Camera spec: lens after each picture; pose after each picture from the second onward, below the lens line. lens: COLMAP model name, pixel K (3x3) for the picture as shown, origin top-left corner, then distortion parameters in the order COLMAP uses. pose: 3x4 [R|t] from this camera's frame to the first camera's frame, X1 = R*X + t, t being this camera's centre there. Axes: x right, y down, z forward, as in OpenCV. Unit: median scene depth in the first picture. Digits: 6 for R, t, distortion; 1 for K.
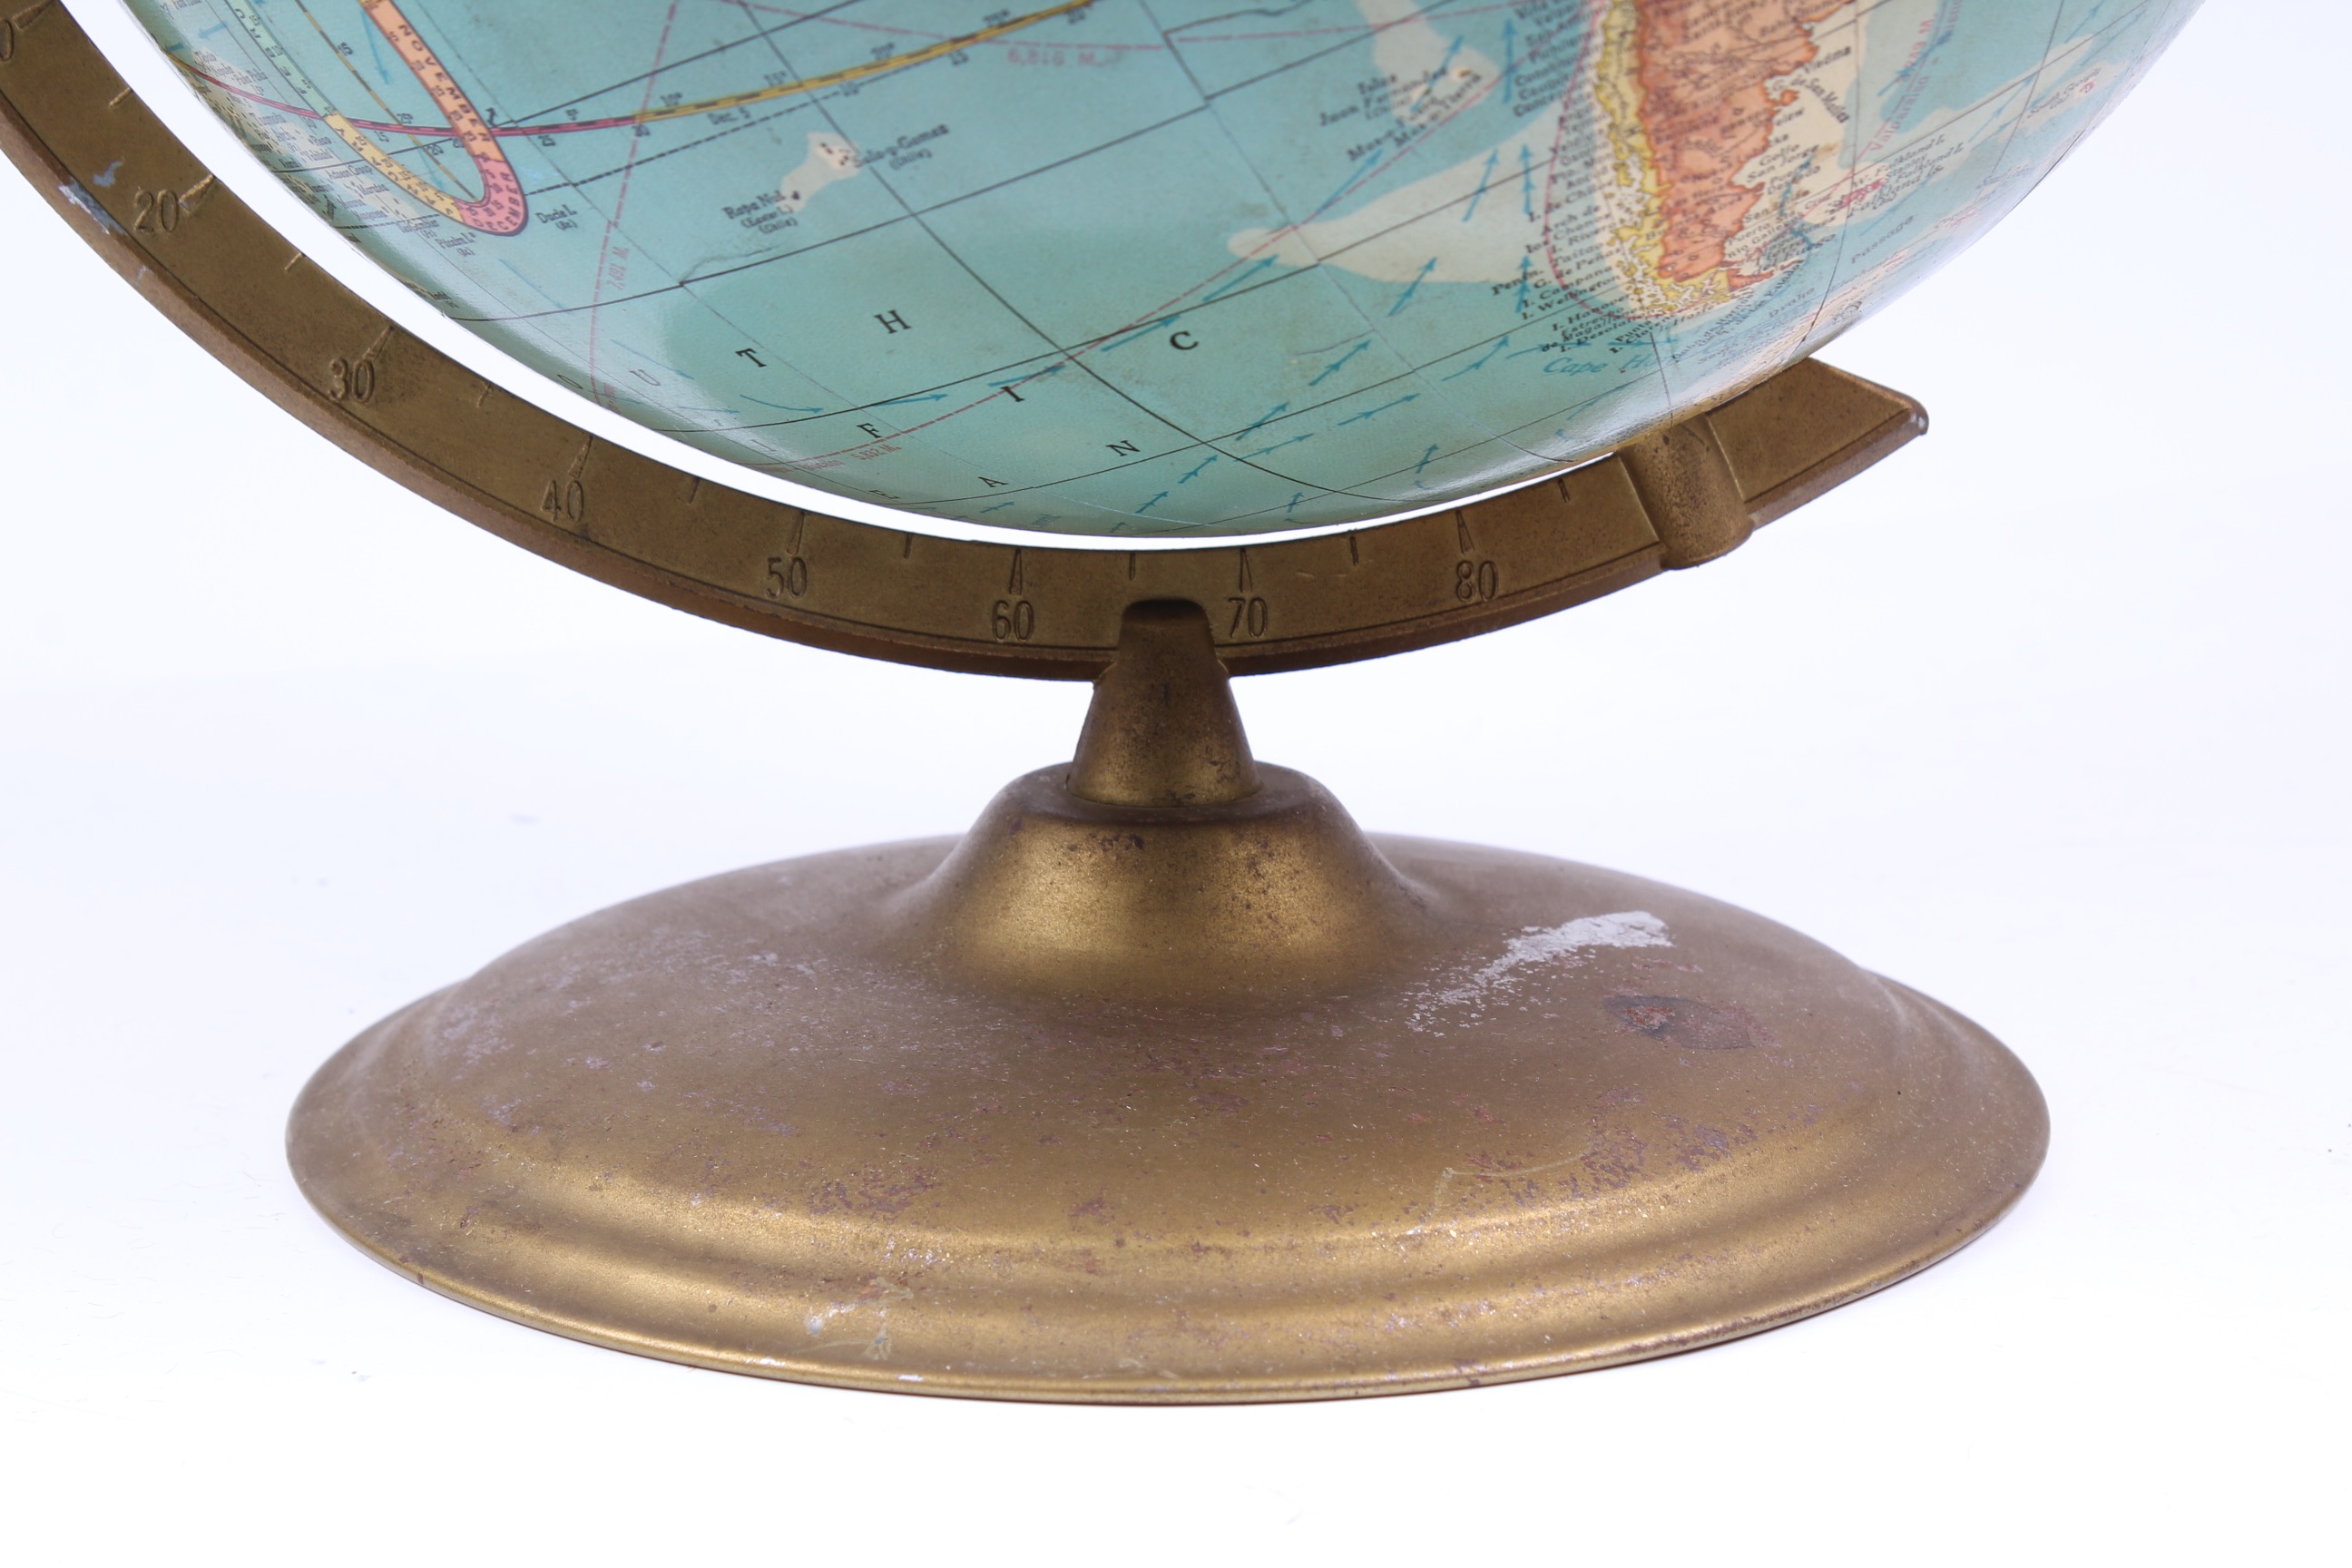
lens RADIAL K [[5901.5, 0, 1170.8], [0, 5901.5, 791.9], [0, 0, 1]] dist [0.070730, 0.000000]
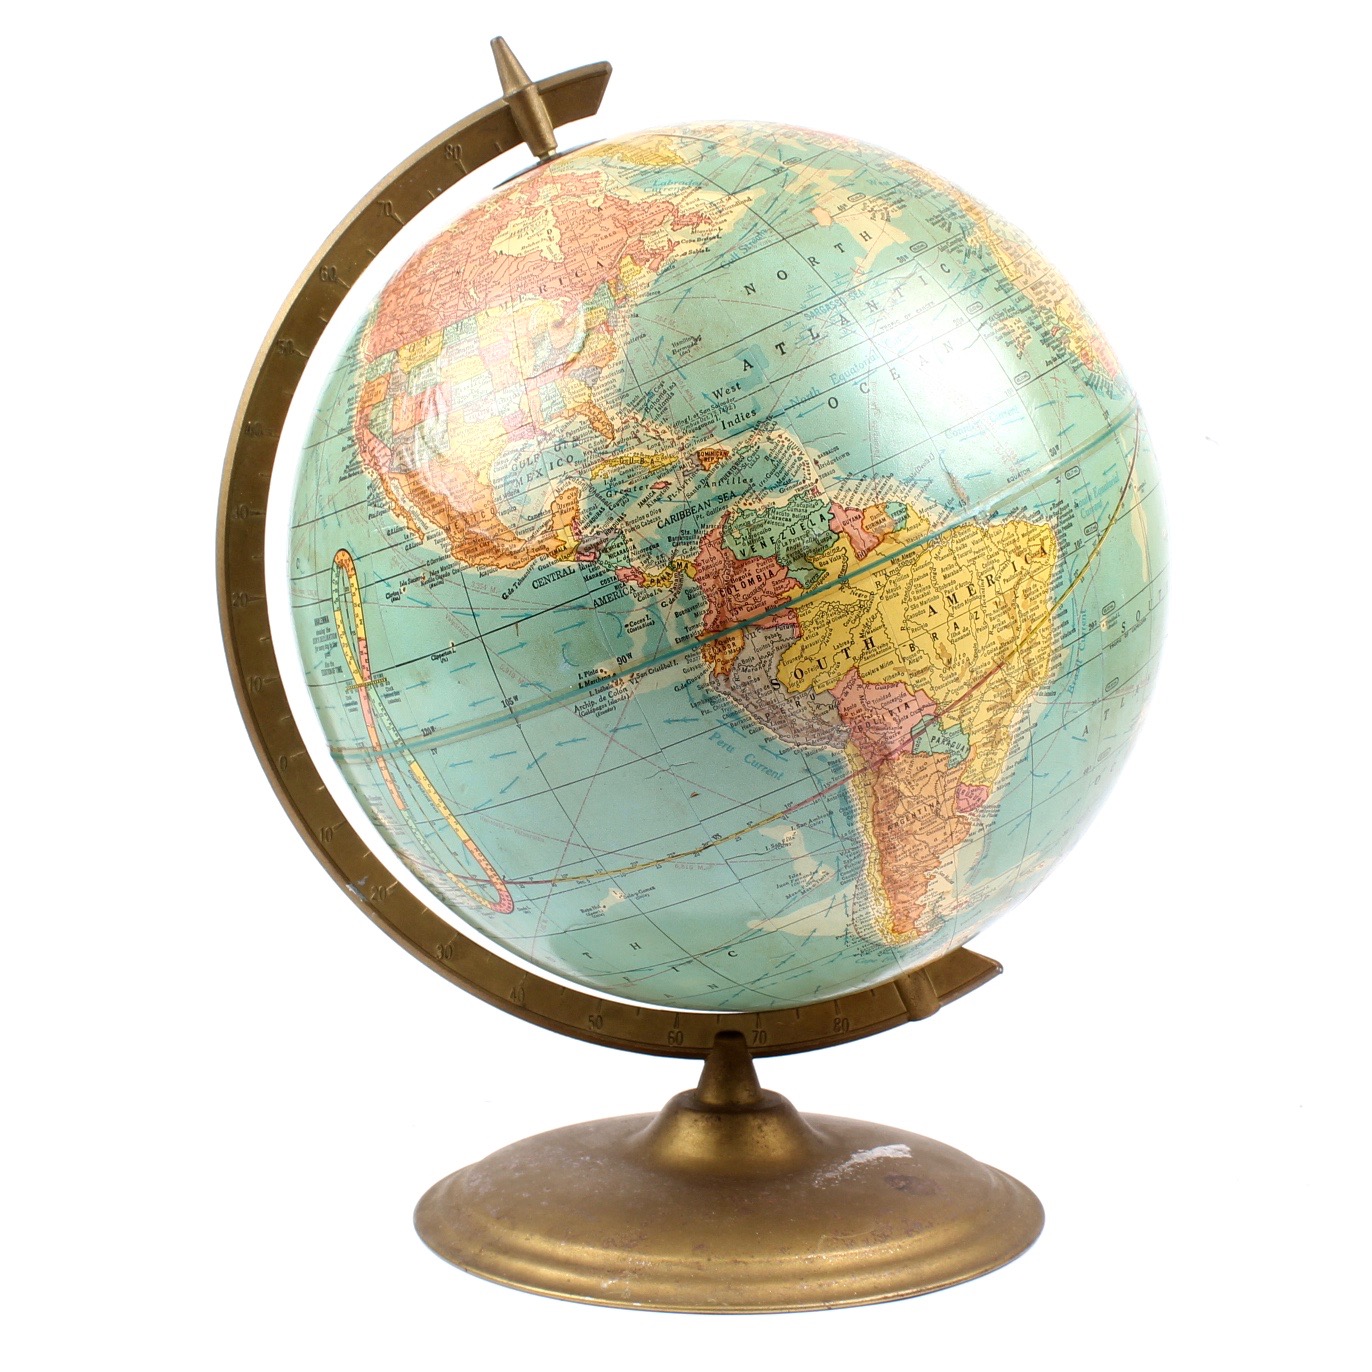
lens RADIAL K [[3398.7, 0, 732.4], [0, 3398.7, 624.0], [0, 0, 1]] dist [-0.108246, 0.000000]
pose [[0.999871, 0.008155, -0.013829, 0.022888], [-0.009803, 0.992277, -0.123652, -0.027550], [0.012714, 0.123772, 0.992229, -0.679964]]
